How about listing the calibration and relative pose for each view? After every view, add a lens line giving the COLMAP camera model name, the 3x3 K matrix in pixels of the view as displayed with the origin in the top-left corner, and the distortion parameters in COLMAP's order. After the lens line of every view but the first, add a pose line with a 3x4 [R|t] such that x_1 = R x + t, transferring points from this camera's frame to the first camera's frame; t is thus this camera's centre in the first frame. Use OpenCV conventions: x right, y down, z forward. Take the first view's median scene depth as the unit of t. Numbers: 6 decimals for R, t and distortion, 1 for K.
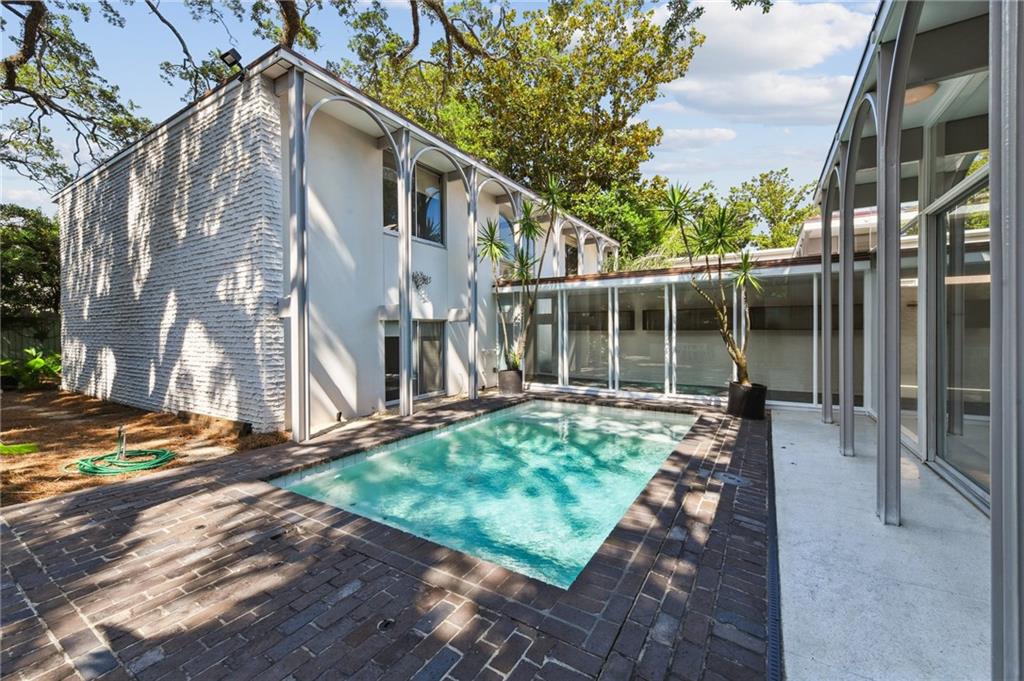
lens RADIAL K [[414.3, 0, 520.6], [0, 414.3, 335.0], [0, 0, 1]] dist [0.000131, -0.000013]
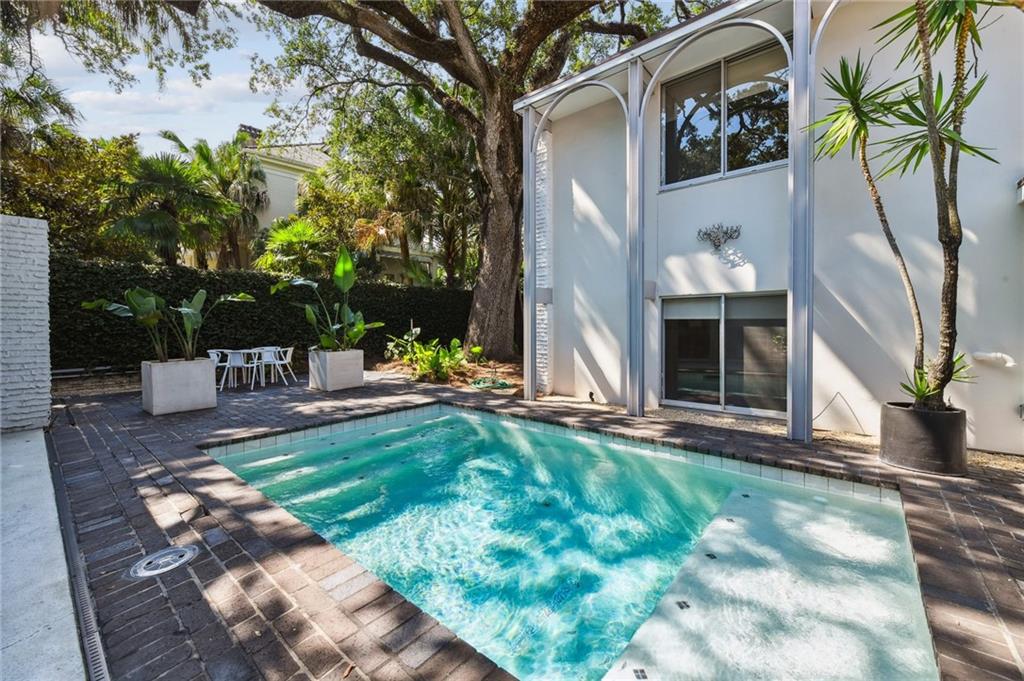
lens RADIAL K [[424.1, 0, 516.4], [0, 424.1, 324.7], [0, 0, 1]] dist [0.000536, 0.000105]
pose [[-0.175573, 0.010750, -0.984408, 0.574644], [-0.008448, 0.999887, 0.012425, 0.007886], [0.984430, 0.010498, -0.175462, 0.909089]]
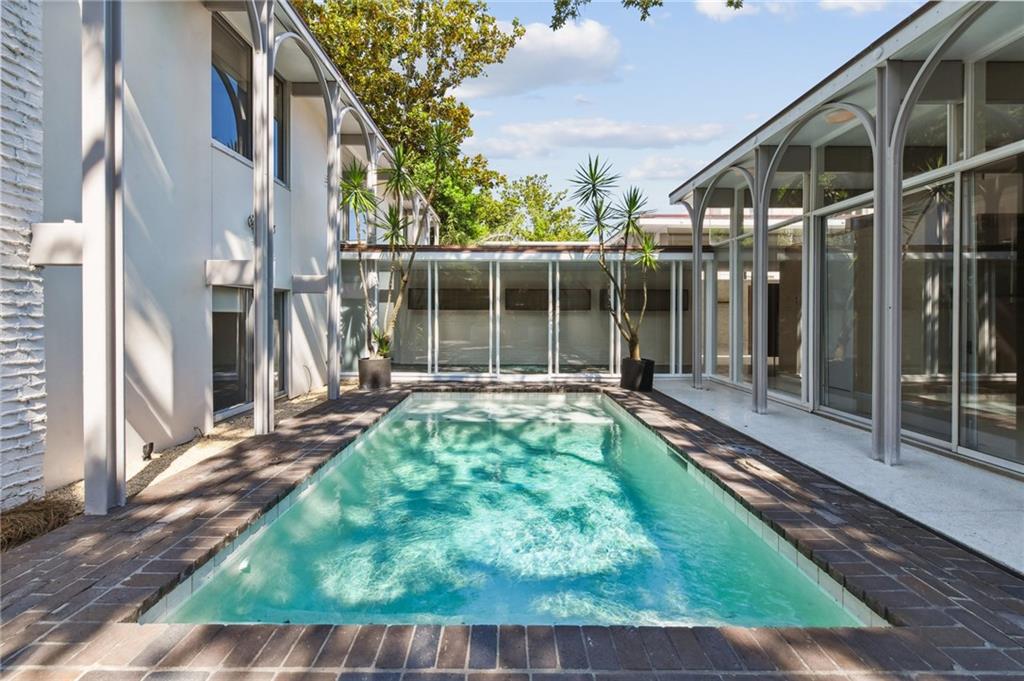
lens RADIAL K [[423.3, 0, 499.7], [0, 423.3, 330.6], [0, 0, 1]] dist [-0.011337, 0.000424]
pose [[0.850301, -0.012109, 0.526157, -0.314740], [0.002147, 0.999807, 0.019540, 0.023075], [-0.526292, -0.015485, 0.850163, 0.227470]]
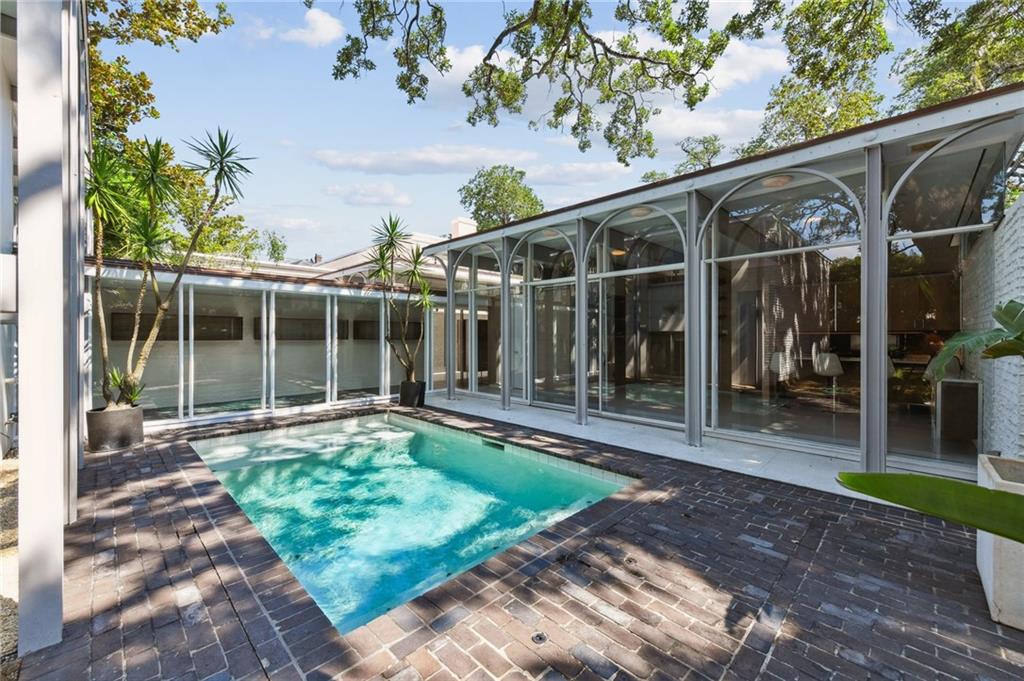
lens RADIAL K [[414.3, 0, 520.6], [0, 414.3, 335.0], [0, 0, 1]] dist [0.000131, -0.000013]
pose [[0.194858, 0.006031, 0.980813, -0.633747], [0.014269, 0.999858, -0.008983, -0.008131], [-0.980728, 0.015746, 0.194744, 0.367466]]
